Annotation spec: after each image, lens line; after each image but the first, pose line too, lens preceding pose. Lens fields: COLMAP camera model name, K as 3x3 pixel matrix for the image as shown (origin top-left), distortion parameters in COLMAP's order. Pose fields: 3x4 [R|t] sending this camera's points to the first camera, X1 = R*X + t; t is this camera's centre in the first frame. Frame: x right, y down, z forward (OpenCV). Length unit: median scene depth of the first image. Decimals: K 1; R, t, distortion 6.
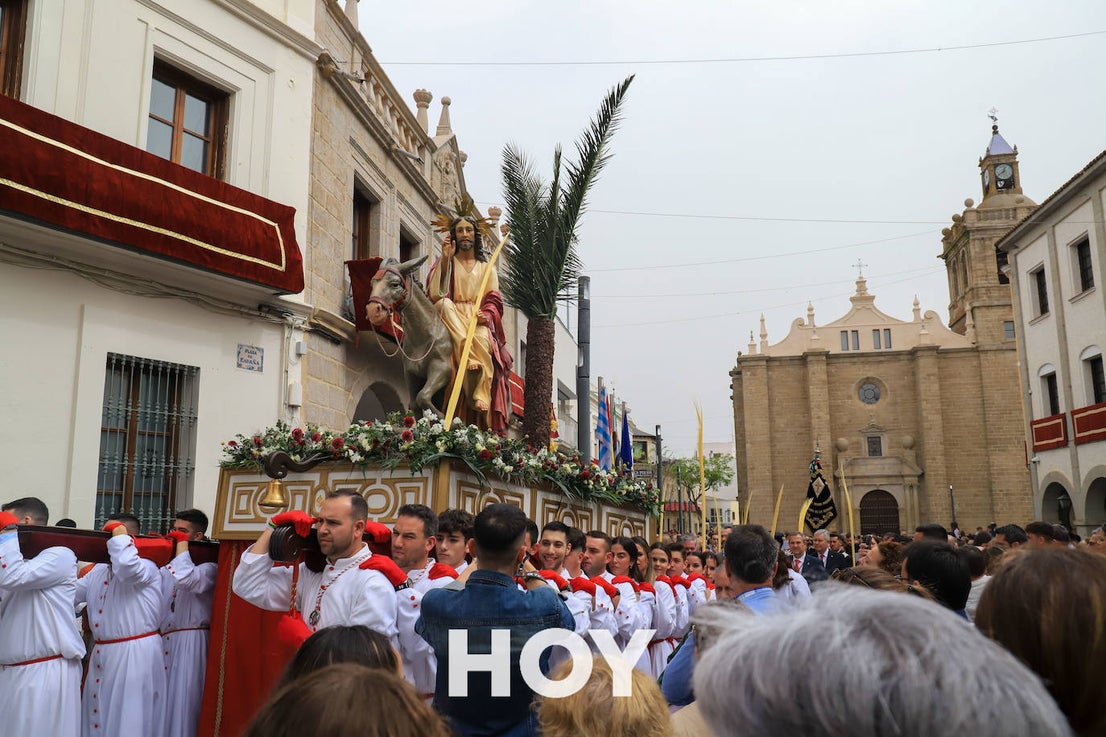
lens RADIAL K [[918.8, 0, 553.7], [0, 918.8, 386.1], [0, 0, 1]] dist [-0.019421, -0.001060]
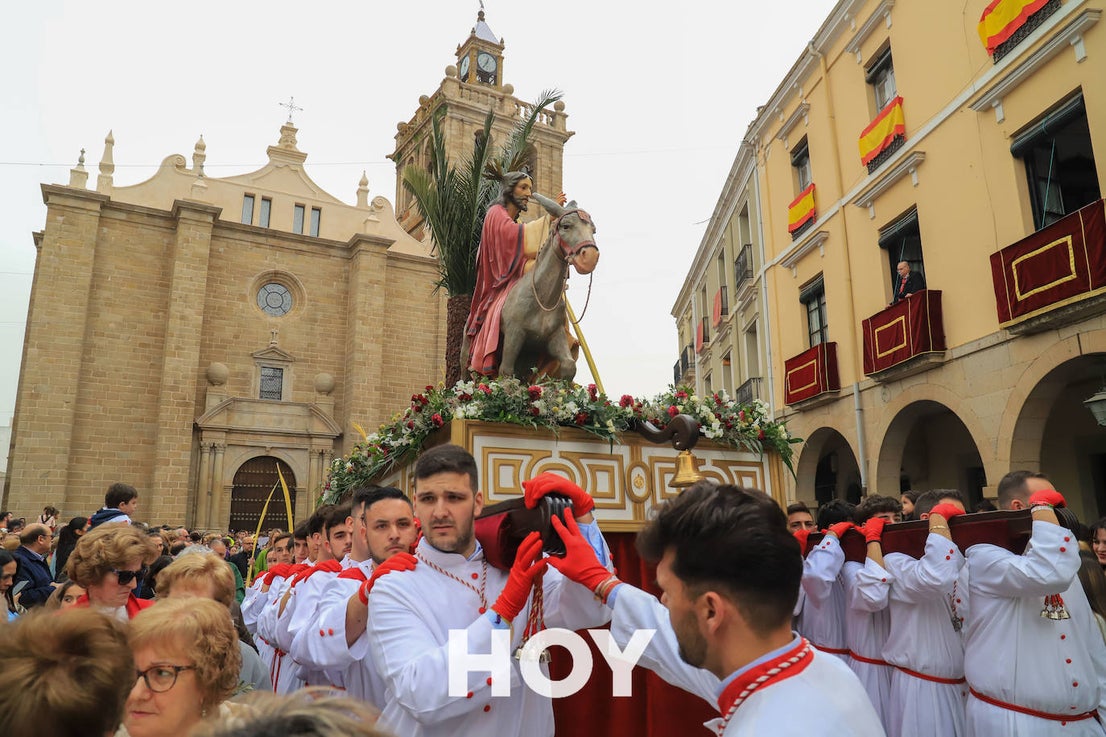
lens RADIAL K [[758.7, 0, 547.8], [0, 758.7, 371.2], [0, 0, 1]] dist [-0.122290, 0.095538]
pose [[0.743528, 0.144515, 0.652903, 0.162706], [-0.119094, 0.989377, -0.083367, 0.076270], [-0.658015, -0.015771, 0.752840, 0.508583]]
